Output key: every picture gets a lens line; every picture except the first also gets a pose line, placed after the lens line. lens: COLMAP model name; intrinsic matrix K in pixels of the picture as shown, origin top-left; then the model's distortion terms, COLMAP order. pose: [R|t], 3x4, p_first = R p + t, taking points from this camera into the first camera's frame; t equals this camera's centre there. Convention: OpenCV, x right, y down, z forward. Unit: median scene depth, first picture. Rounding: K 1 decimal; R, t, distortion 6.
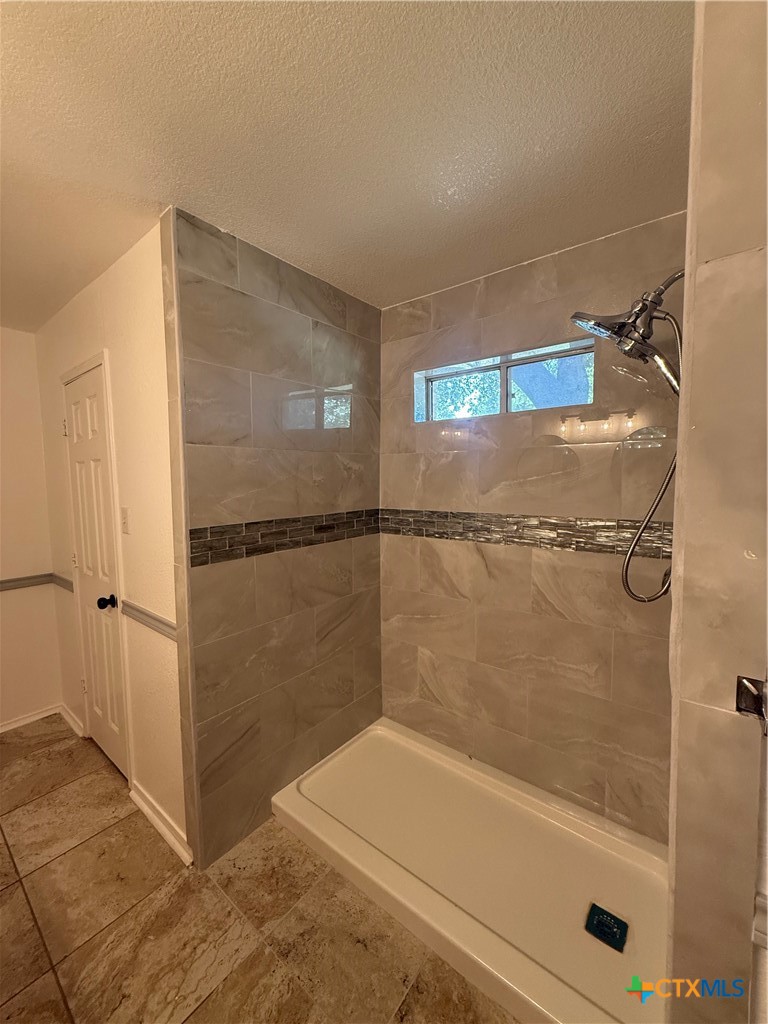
lens RADIAL K [[408.8, 0, 384.4], [0, 408.8, 509.4], [0, 0, 1]] dist [0.000682, 0.000776]
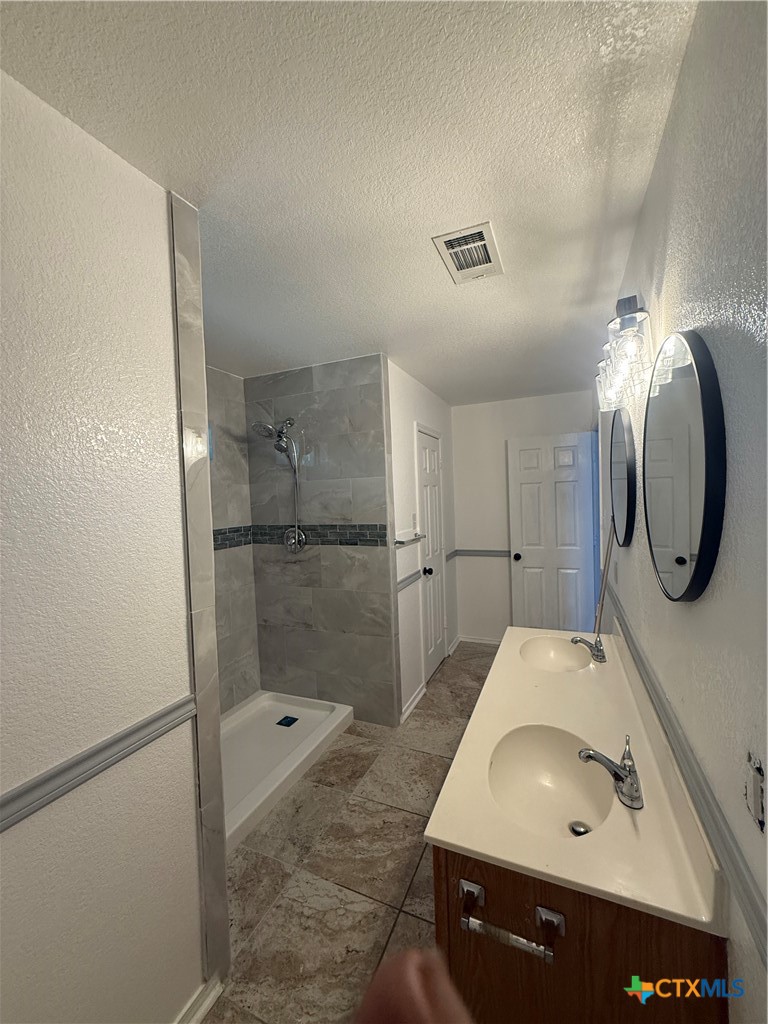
lens RADIAL K [[408.8, 0, 384.4], [0, 408.8, 509.4], [0, 0, 1]] dist [0.000682, 0.000776]
pose [[-0.247803, -0.012846, 0.968725, -1.594331], [0.117680, 0.992109, 0.043258, -0.059129], [-0.961637, 0.124719, -0.244336, 0.939987]]
